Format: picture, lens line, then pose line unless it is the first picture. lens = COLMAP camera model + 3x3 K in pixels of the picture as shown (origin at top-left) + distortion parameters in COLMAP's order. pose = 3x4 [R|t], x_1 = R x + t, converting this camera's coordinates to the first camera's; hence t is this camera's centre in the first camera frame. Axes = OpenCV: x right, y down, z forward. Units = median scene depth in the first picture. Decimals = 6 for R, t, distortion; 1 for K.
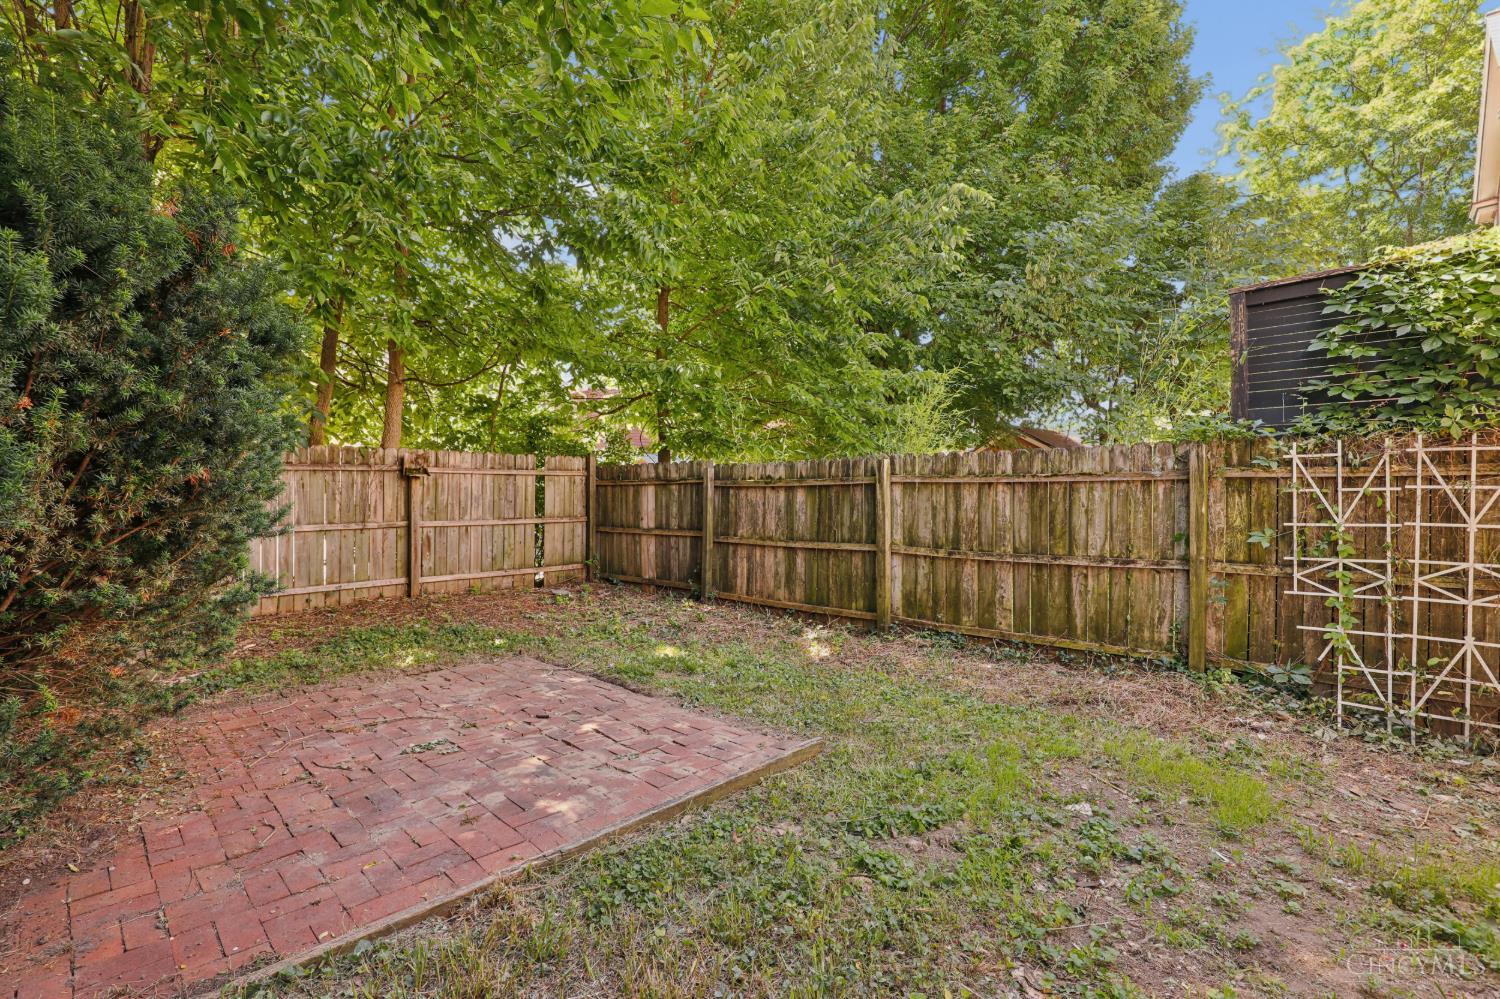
lens RADIAL K [[689.2, 0, 750.9], [0, 689.2, 493.8], [0, 0, 1]] dist [-0.033320, 0.005342]
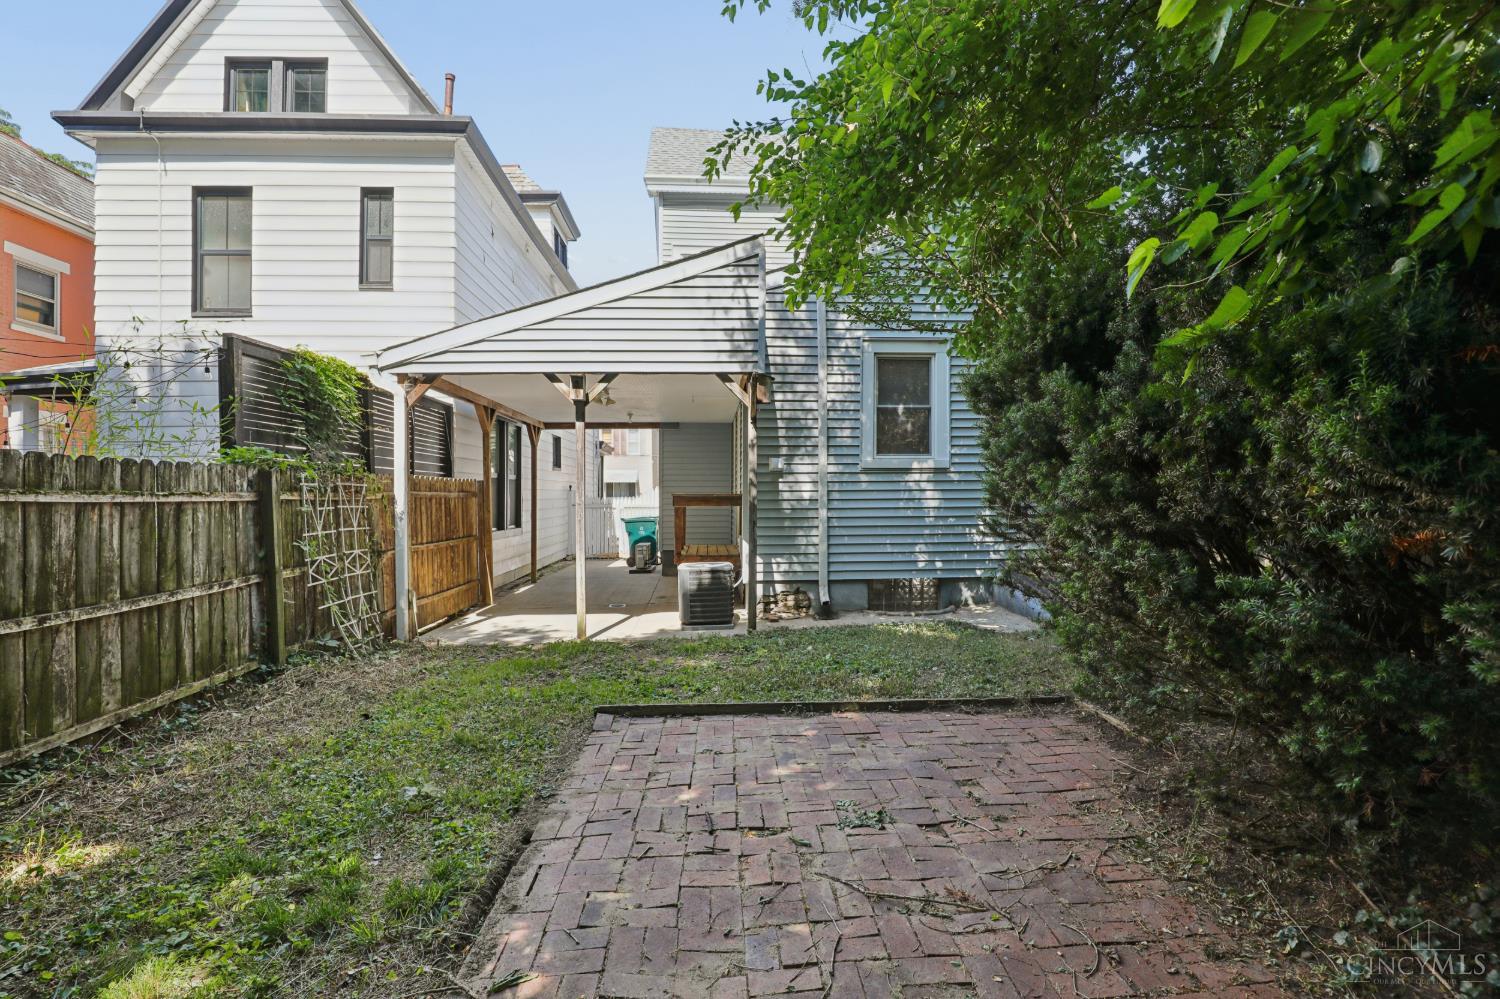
lens RADIAL K [[689.2, 0, 750.9], [0, 689.2, 493.8], [0, 0, 1]] dist [-0.033320, 0.005342]
pose [[-0.732037, 0.018048, 0.681026, -0.451662], [0.019246, 0.999798, -0.005808, -0.006546], [-0.680993, 0.008856, -0.732236, 0.815039]]
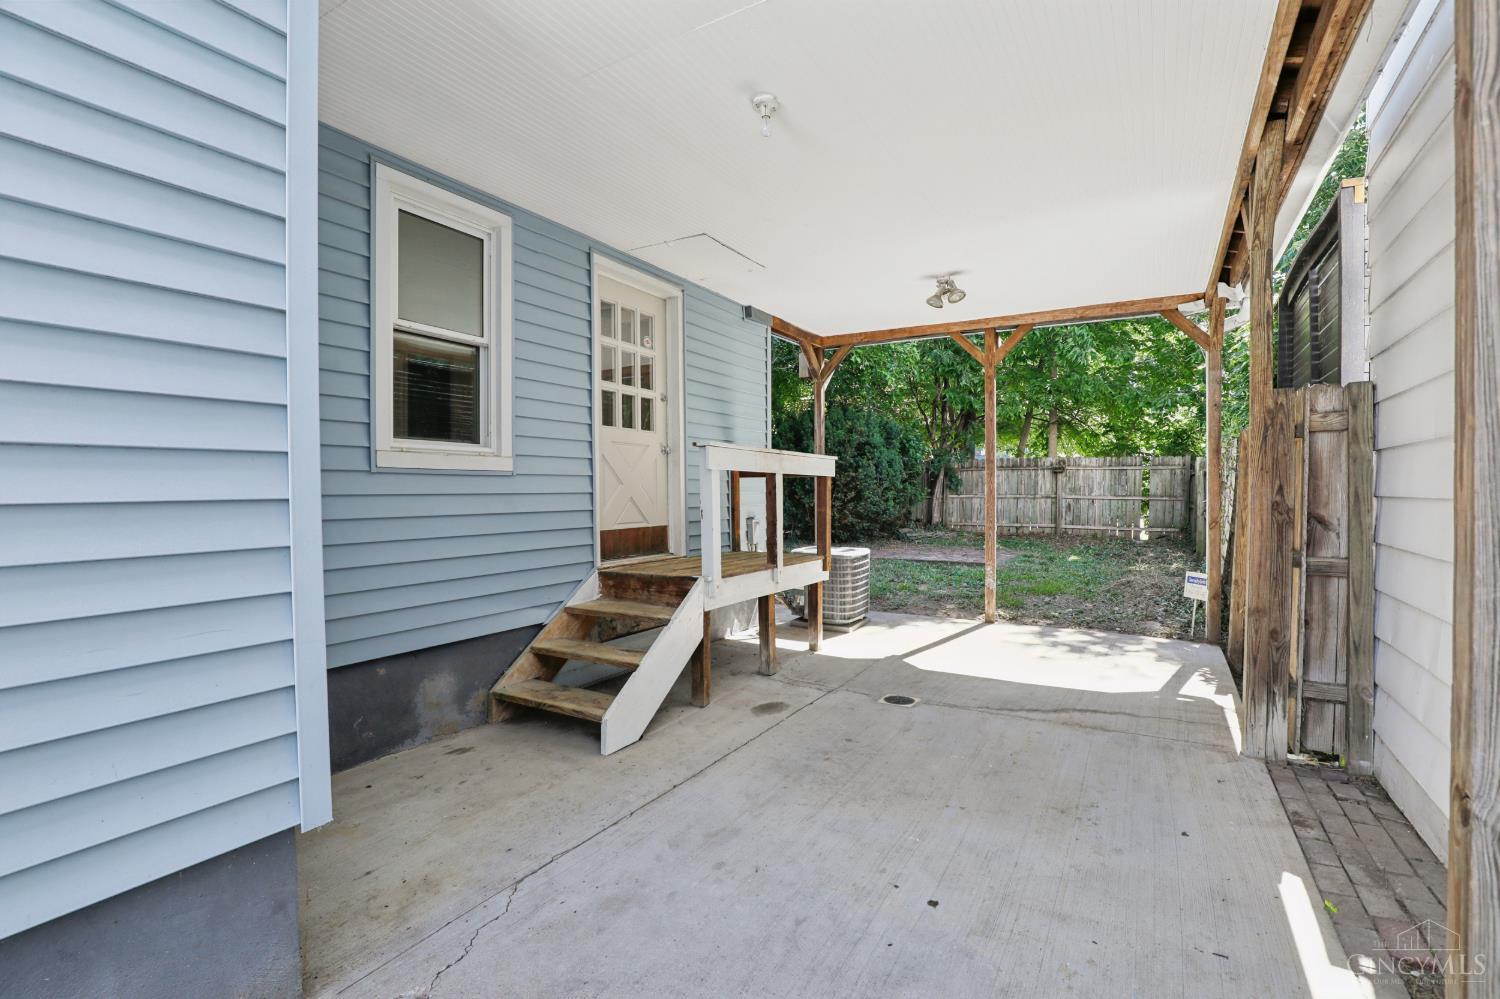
lens RADIAL K [[689.2, 0, 750.9], [0, 689.2, 493.8], [0, 0, 1]] dist [-0.033320, 0.005342]
pose [[0.230708, 0.016008, -0.972891, 1.273053], [-0.006958, 0.999866, 0.014801, 0.015646], [0.972998, 0.003355, 0.230789, -0.302589]]
